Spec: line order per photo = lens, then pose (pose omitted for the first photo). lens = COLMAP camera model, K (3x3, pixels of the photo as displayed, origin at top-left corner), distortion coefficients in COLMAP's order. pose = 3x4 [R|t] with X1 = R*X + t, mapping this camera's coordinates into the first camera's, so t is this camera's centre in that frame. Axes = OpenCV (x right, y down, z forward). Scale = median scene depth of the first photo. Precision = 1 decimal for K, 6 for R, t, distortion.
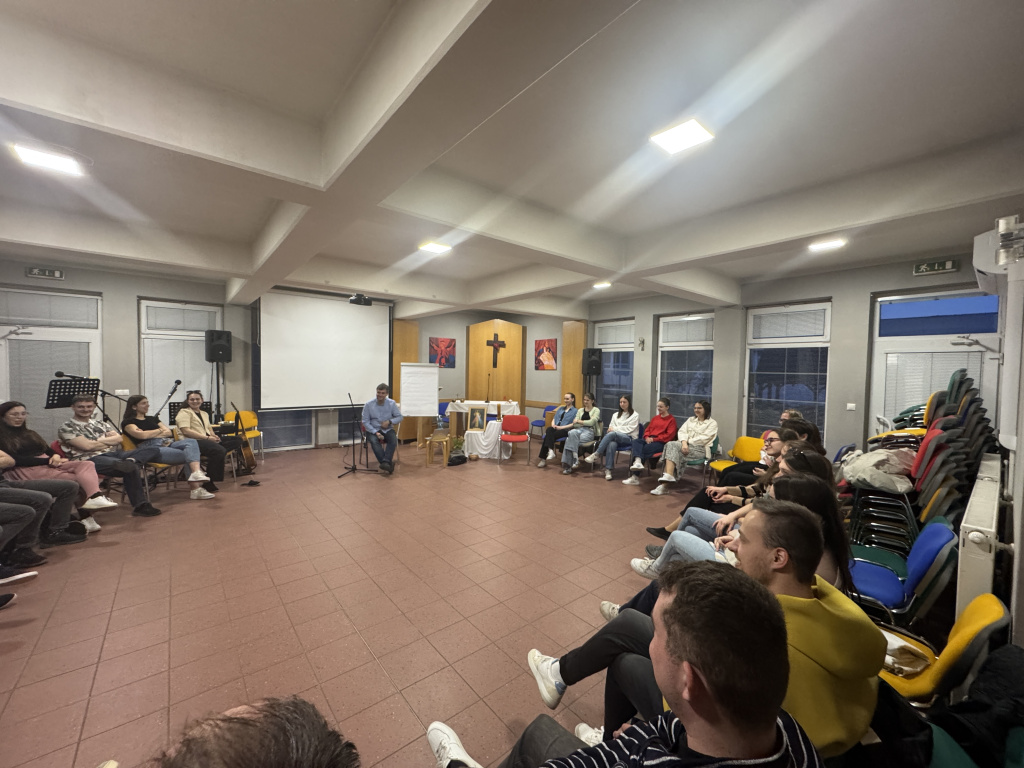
lens RADIAL K [[409.4, 0, 511.0], [0, 409.4, 383.4], [0, 0, 1]] dist [-0.000739, 0.000184]
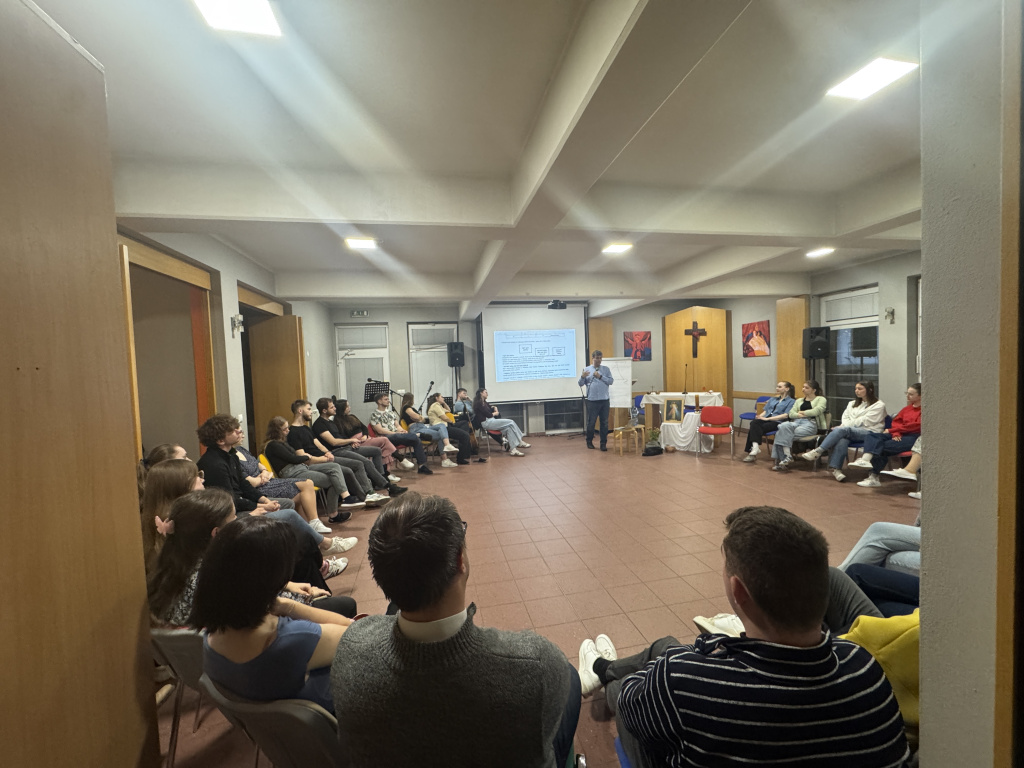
lens RADIAL K [[409.4, 0, 511.0], [0, 409.4, 383.4], [0, 0, 1]] dist [-0.000739, 0.000184]
pose [[0.880018, -0.034041, -0.473720, 0.042844], [0.038302, 0.999266, -0.000652, 0.007398], [0.473394, -0.017571, 0.880675, -0.050723]]
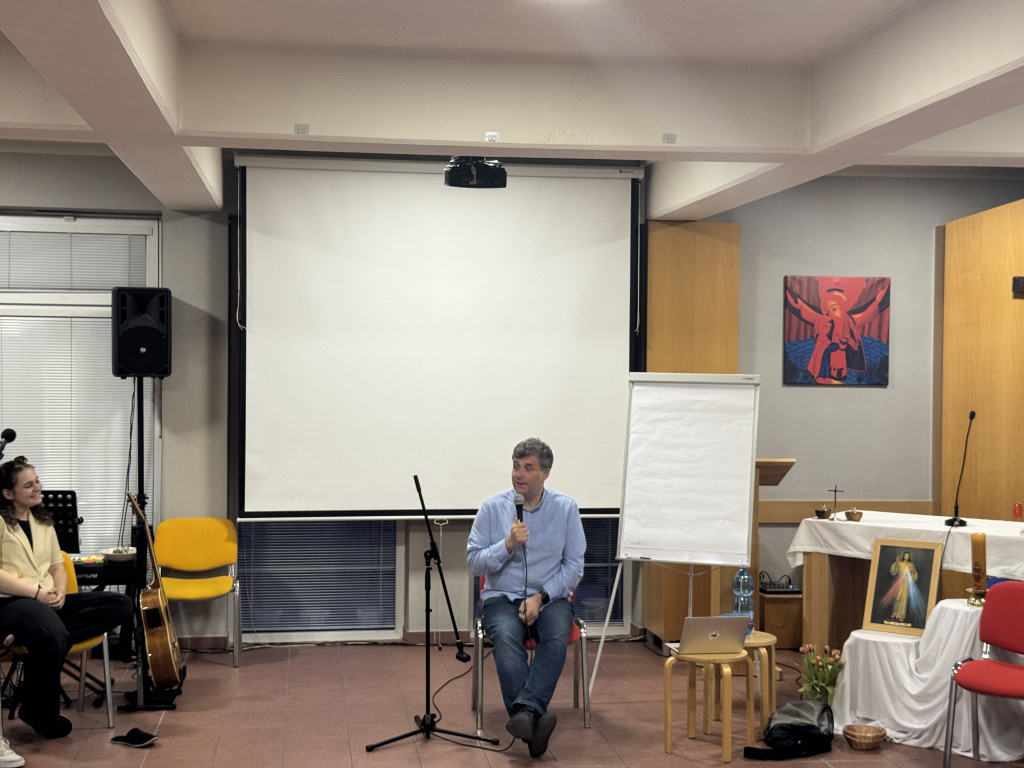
lens RADIAL K [[1434.3, 0, 516.3], [0, 1434.3, 383.2], [0, 0, 1]] dist [0.137372, -0.024822]
pose [[0.855020, -0.003996, -0.518579, 0.192132], [-0.012461, 0.999523, -0.028247, -0.013397], [0.518445, 0.030614, 0.854563, 0.089872]]
